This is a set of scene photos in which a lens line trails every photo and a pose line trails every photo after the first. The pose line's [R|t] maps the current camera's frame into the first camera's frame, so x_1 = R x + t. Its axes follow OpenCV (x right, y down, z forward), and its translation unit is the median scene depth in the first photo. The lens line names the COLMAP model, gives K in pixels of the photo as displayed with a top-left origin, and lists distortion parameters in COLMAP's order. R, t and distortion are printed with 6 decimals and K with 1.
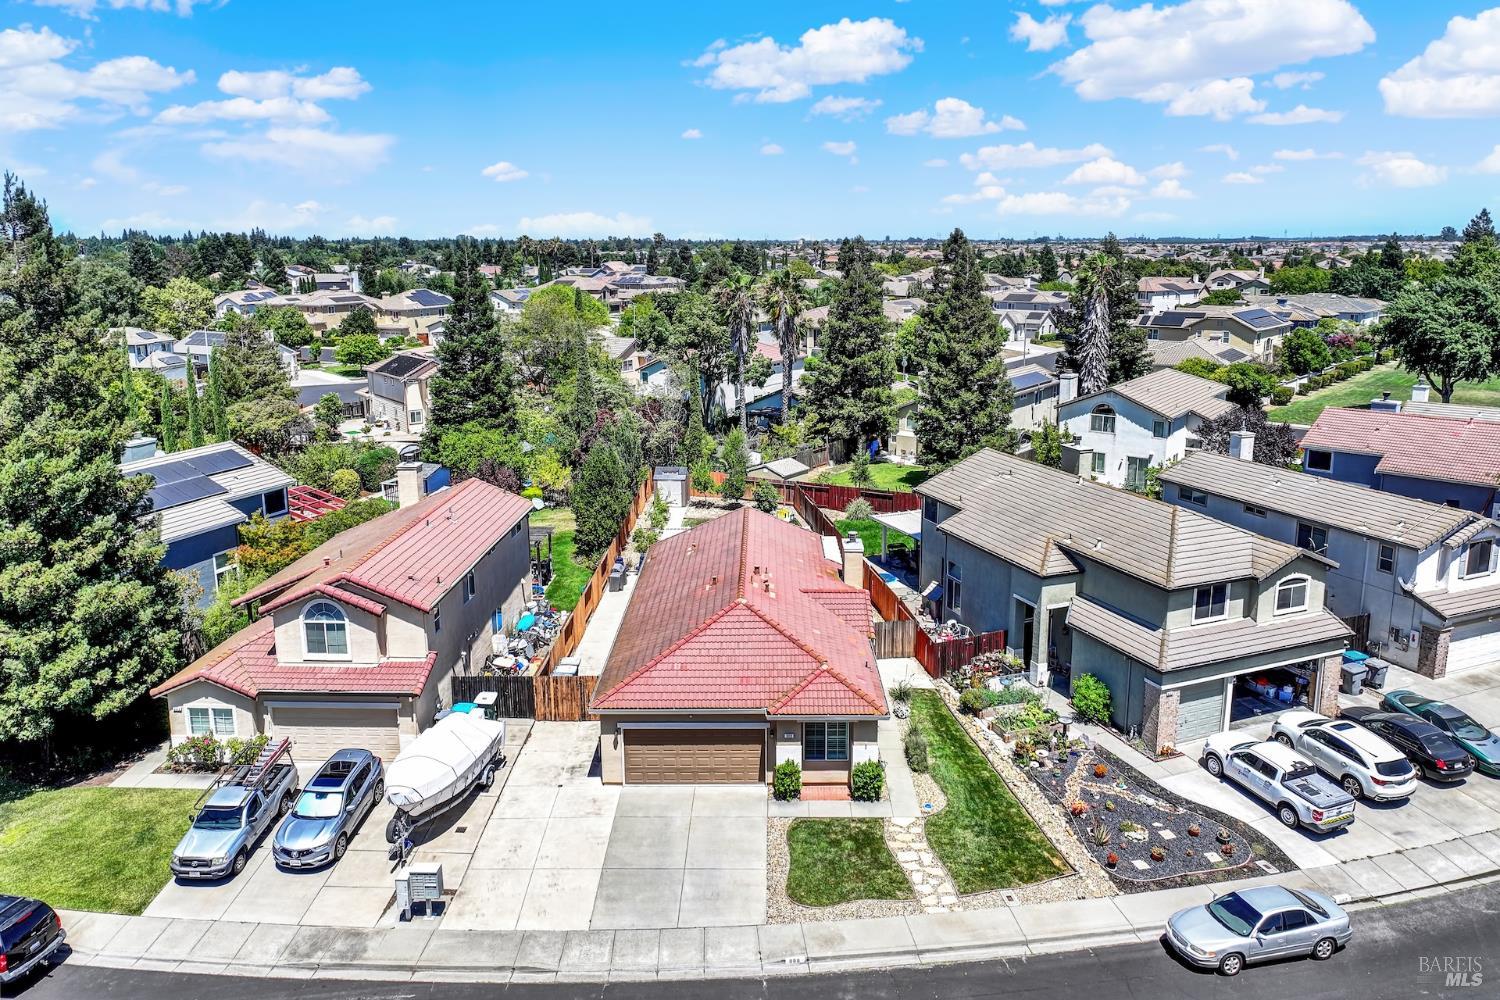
lens RADIAL K [[1054.9, 0, 749.3], [0, 1054.9, 507.8], [0, 0, 1]] dist [0.003712, 0.005213]
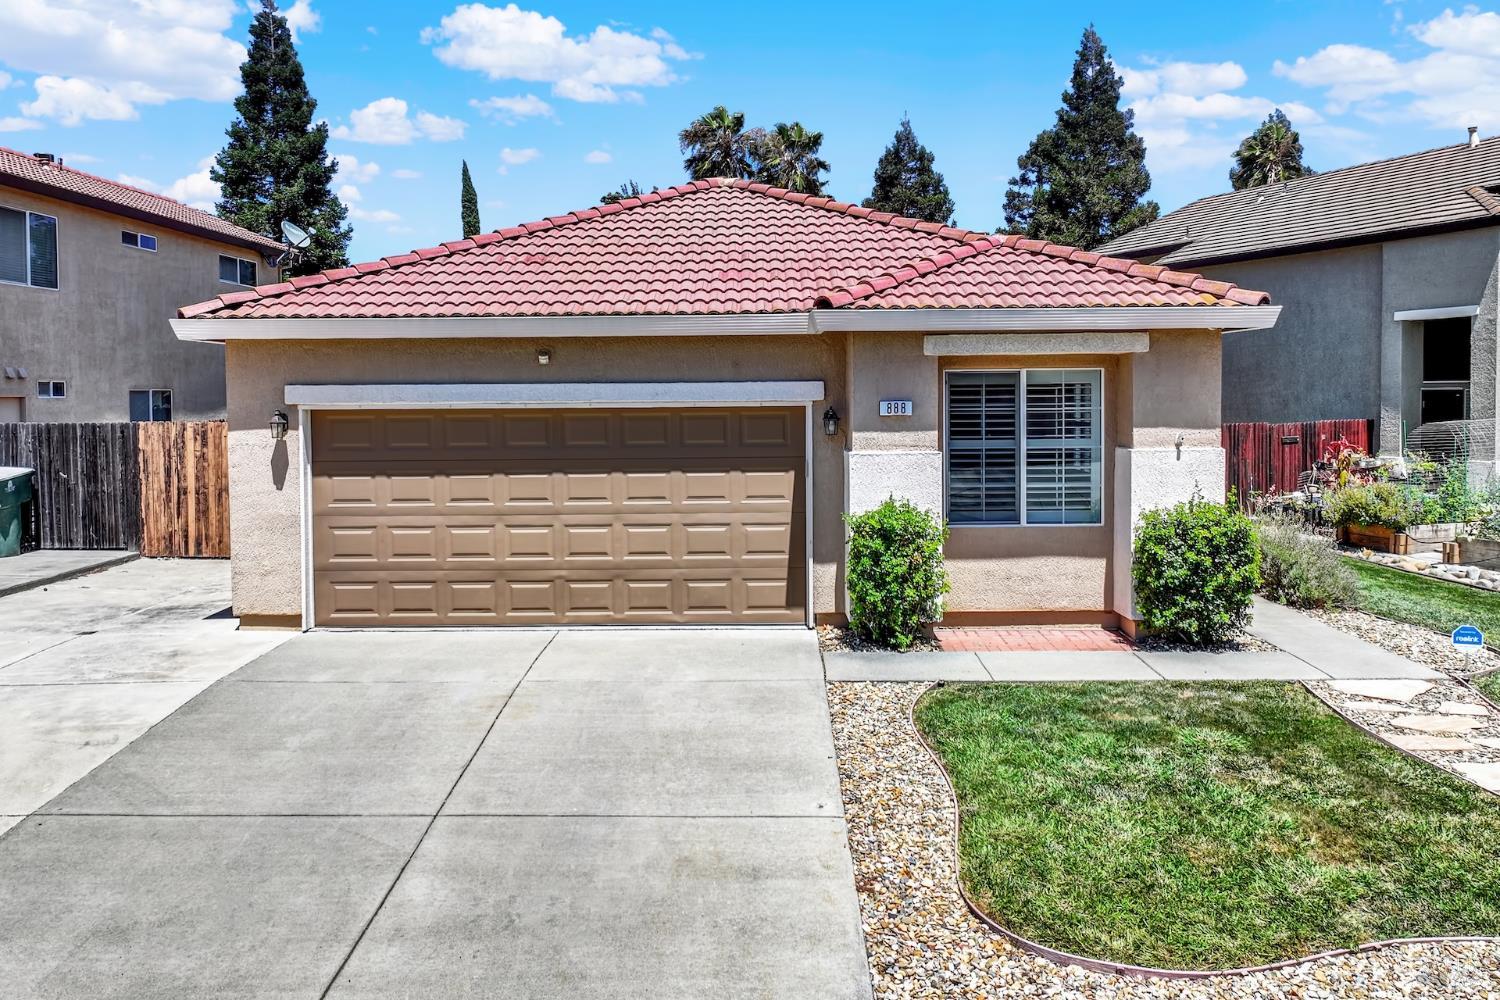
lens RADIAL K [[1147.8, 0, 750.4], [0, 1147.8, 489.5], [0, 0, 1]] dist [-0.003042, 0.000505]
pose [[0.999889, -0.008849, 0.011985, -0.003732], [0.011099, 0.979110, -0.203028, 0.295401], [-0.009938, 0.203138, 0.979100, 0.701408]]
